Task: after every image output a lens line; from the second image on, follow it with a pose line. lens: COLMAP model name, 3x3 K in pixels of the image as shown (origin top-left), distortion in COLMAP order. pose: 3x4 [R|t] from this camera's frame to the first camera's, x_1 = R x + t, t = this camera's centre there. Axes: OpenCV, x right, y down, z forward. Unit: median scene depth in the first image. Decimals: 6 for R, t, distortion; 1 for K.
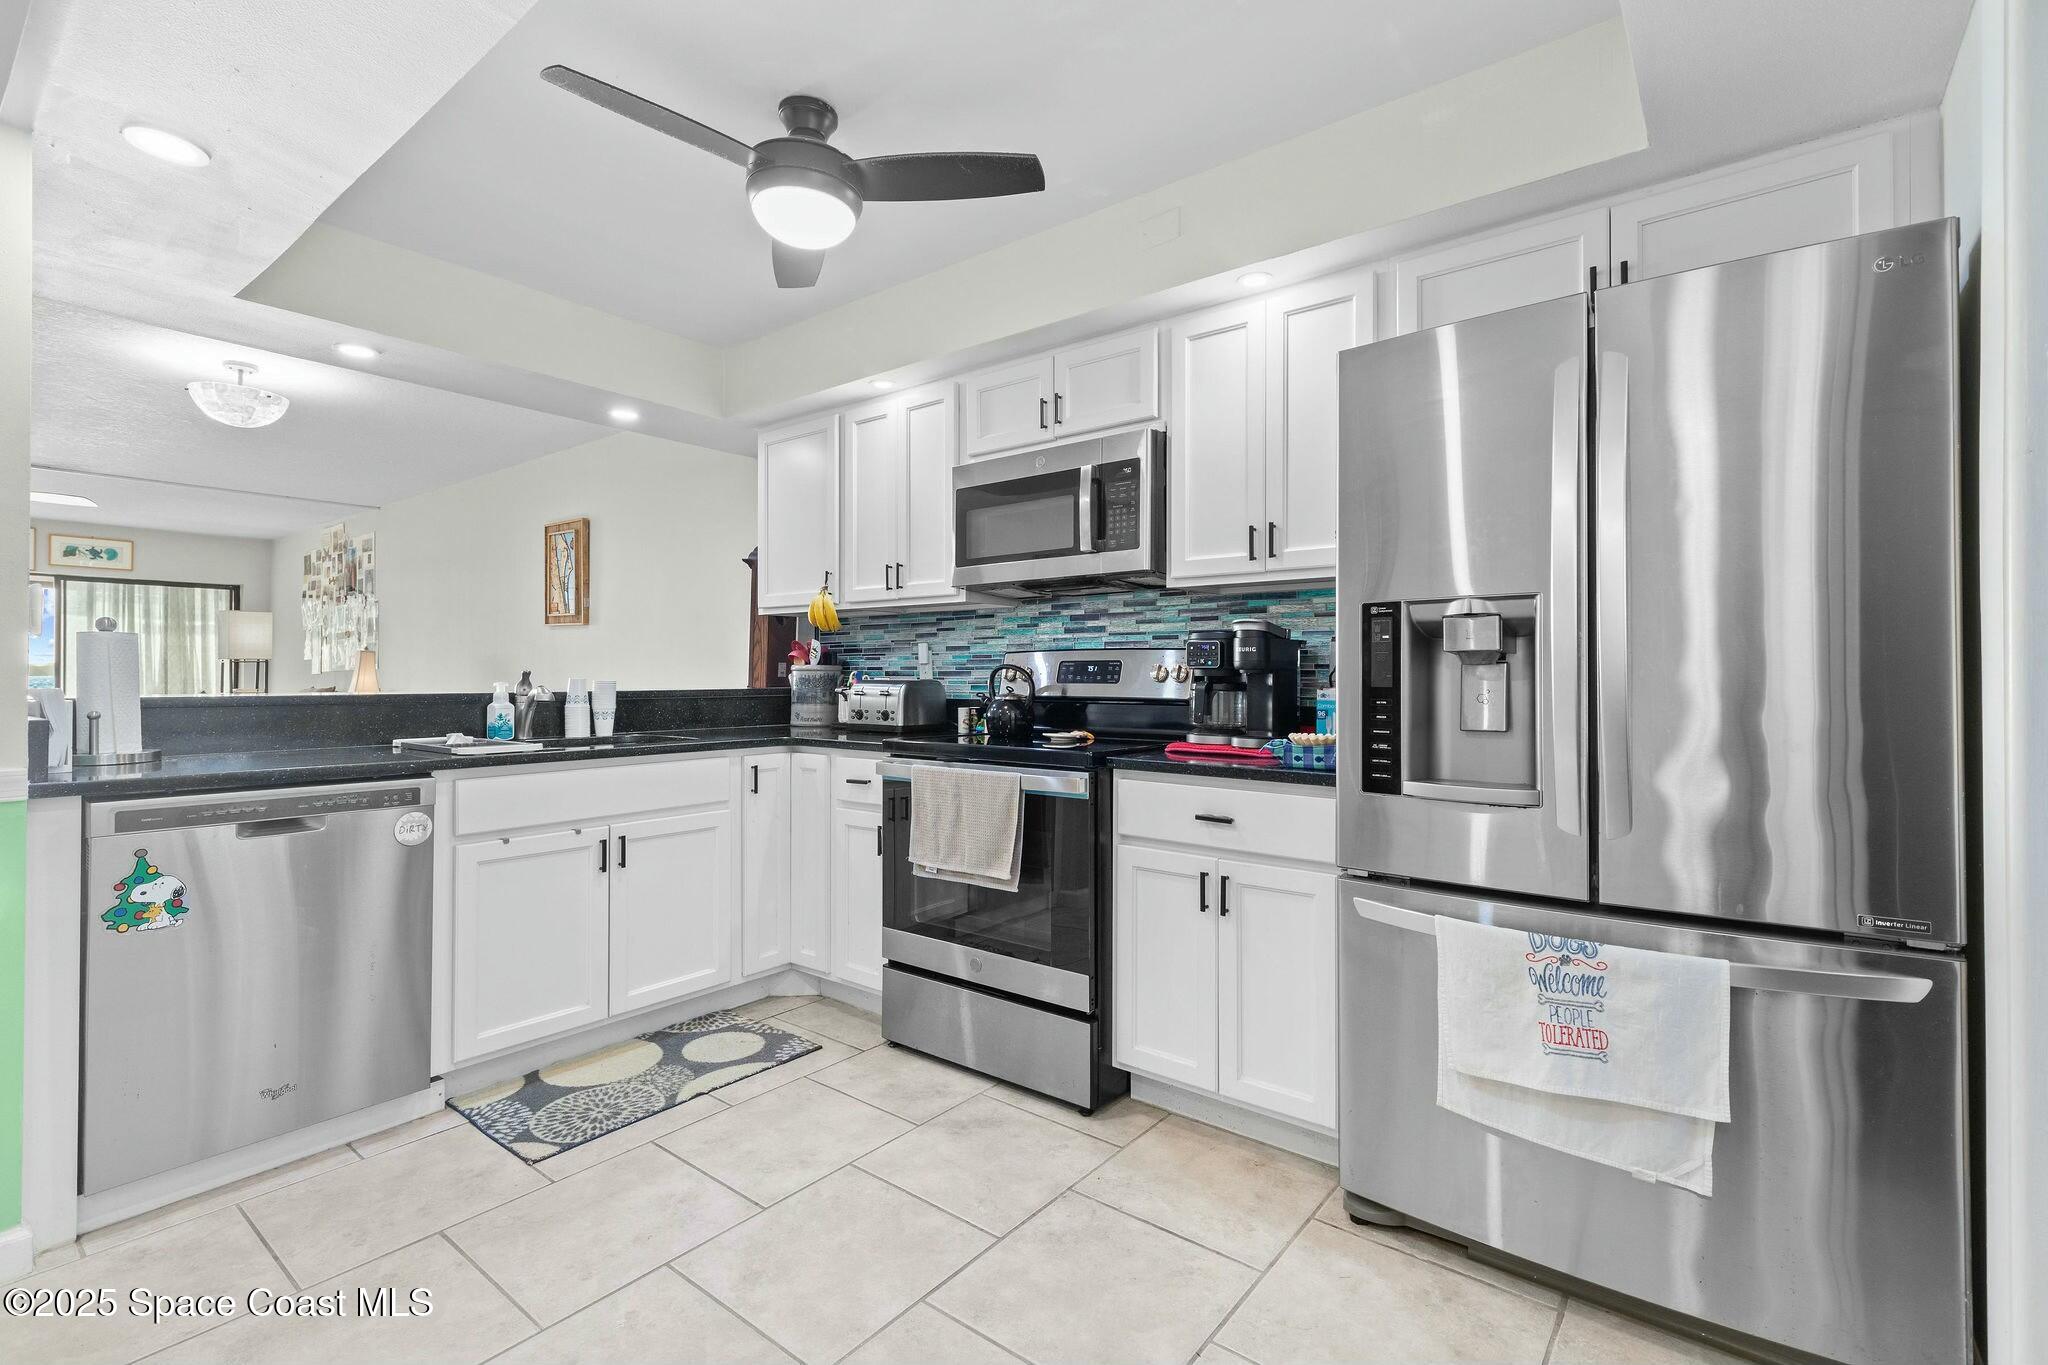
lens RADIAL K [[919.2, 0, 1027.4], [0, 919.2, 673.1], [0, 0, 1]] dist [0.003680, 0.000508]
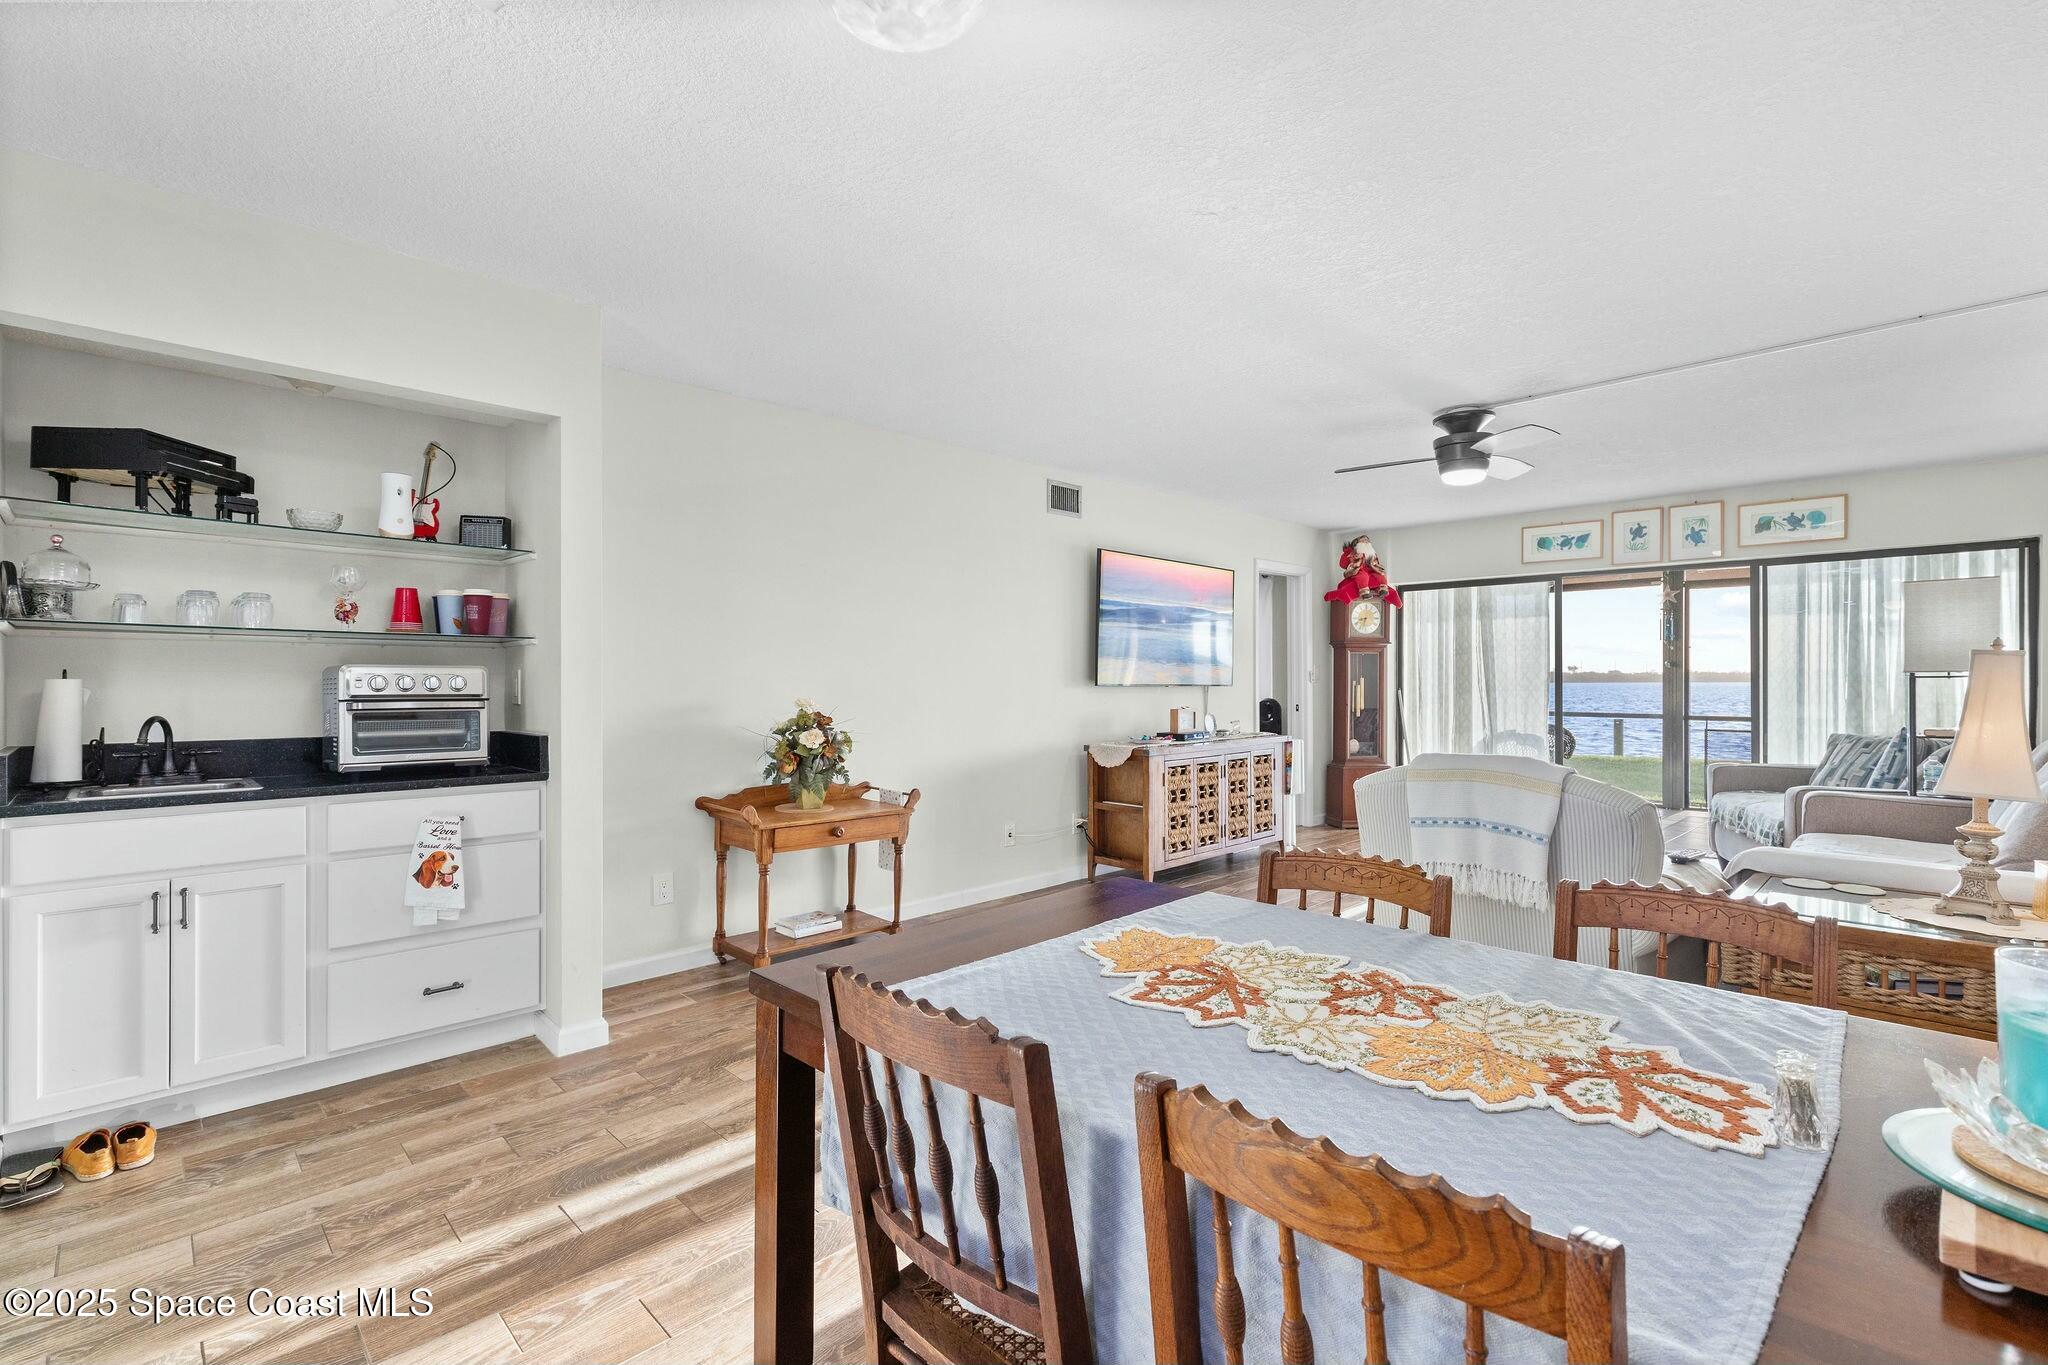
lens RADIAL K [[919.2, 0, 1033.7], [0, 919.2, 680.5], [0, 0, 1]] dist [0.003680, 0.000508]
pose [[-0.122029, -0.004164, -0.992518, -0.248033], [0.000413, 0.999991, -0.004246, -0.007305], [0.992526, -0.000928, -0.122026, 0.507161]]
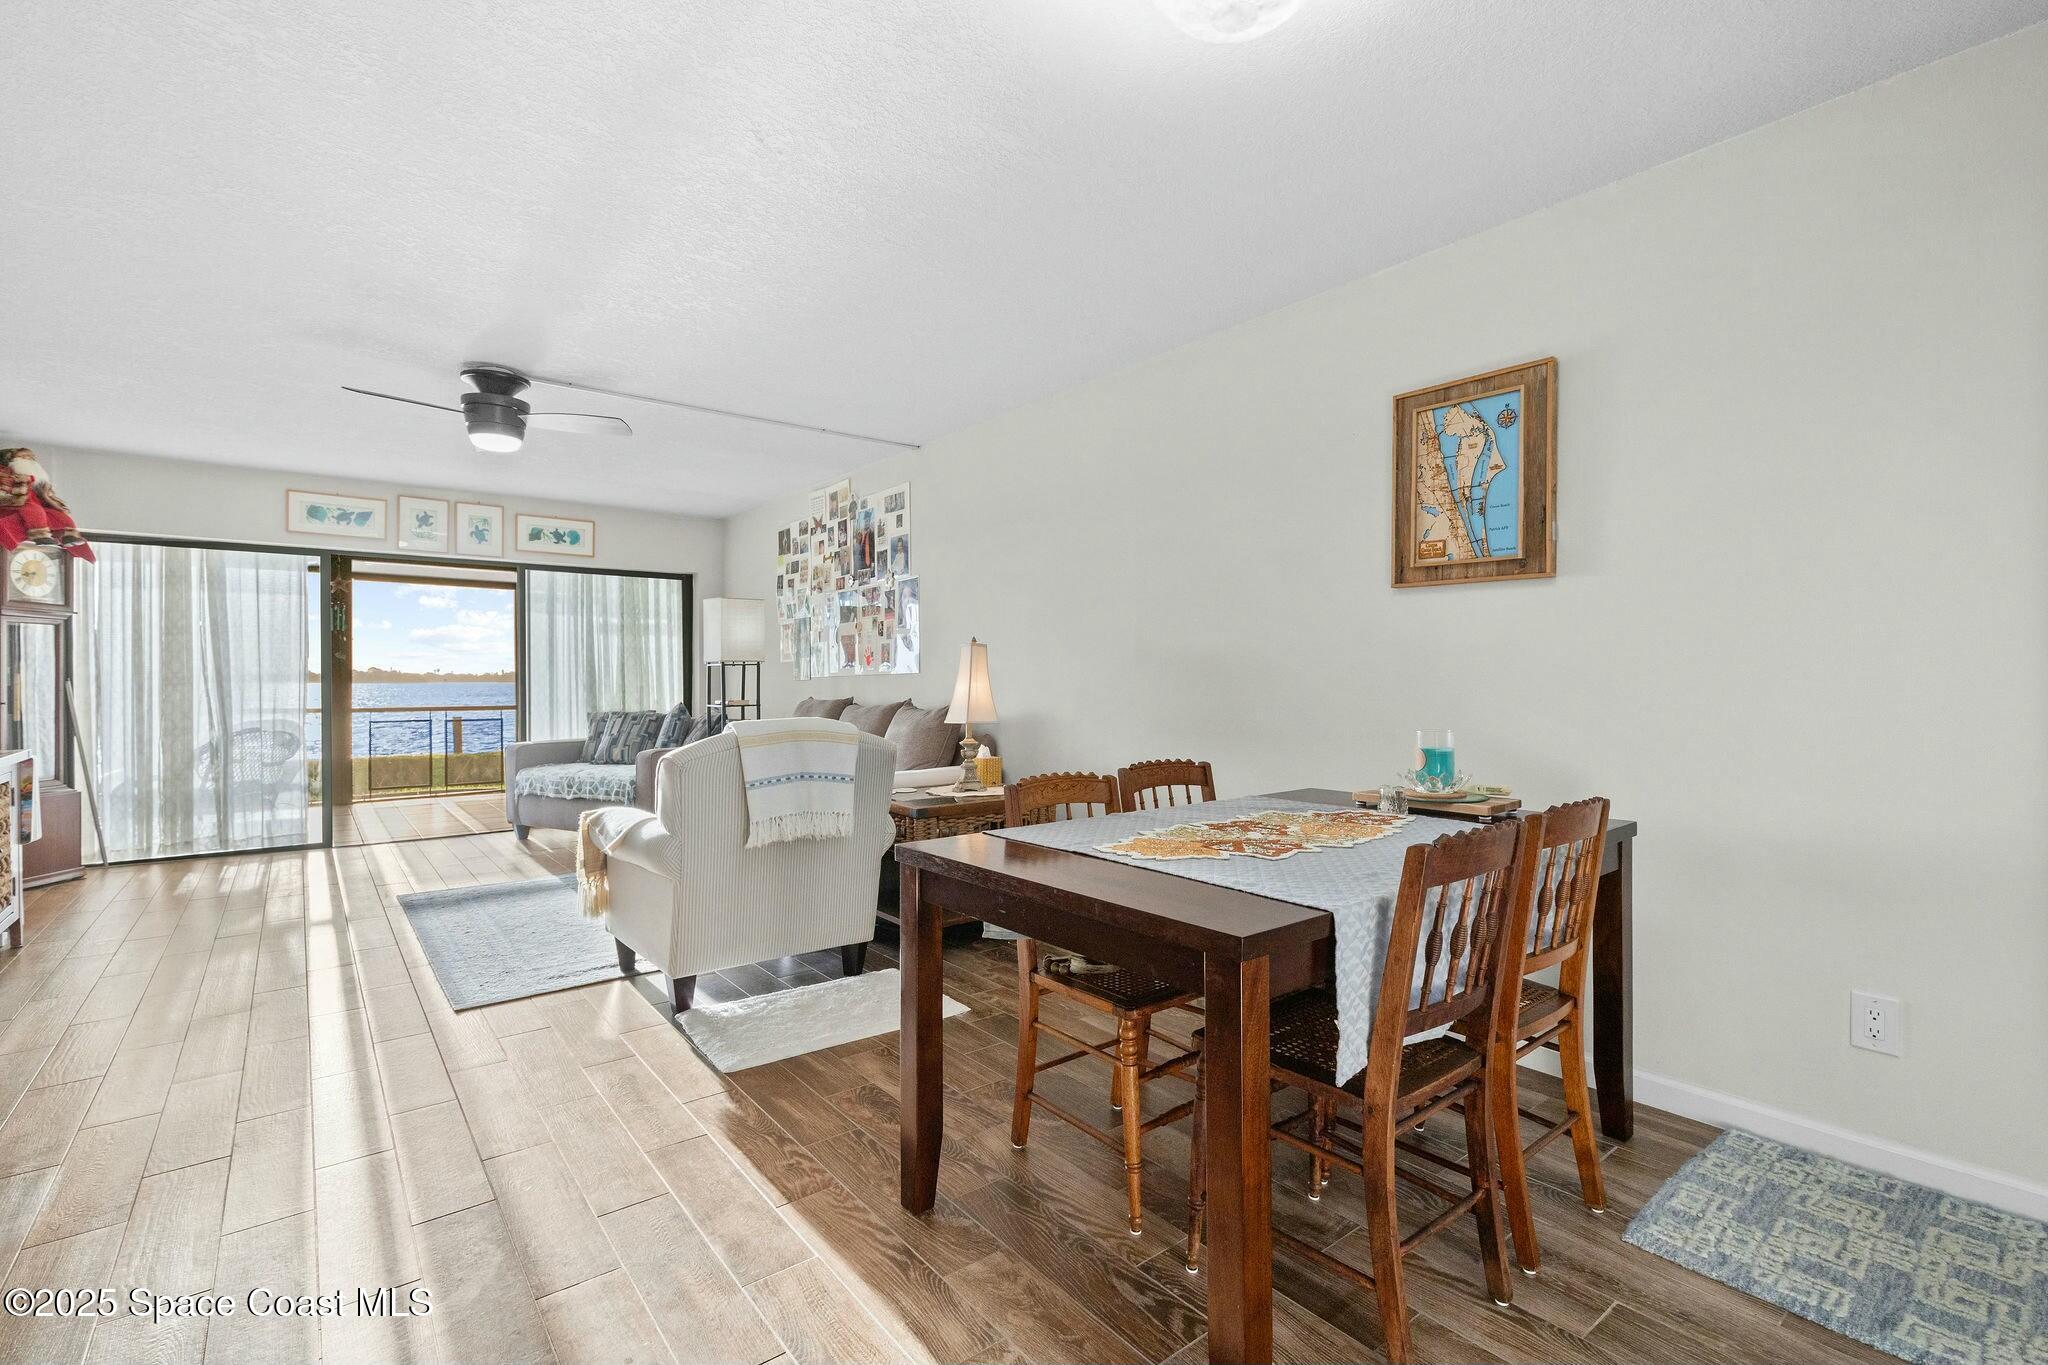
lens RADIAL K [[919.2, 0, 1031.5], [0, 919.2, 684.9], [0, 0, 1]] dist [0.003680, 0.000508]
pose [[0.975121, -0.005224, -0.221610, -0.406046], [0.006664, 0.999961, 0.005748, 0.001756], [0.221571, -0.007082, 0.975118, 0.282140]]
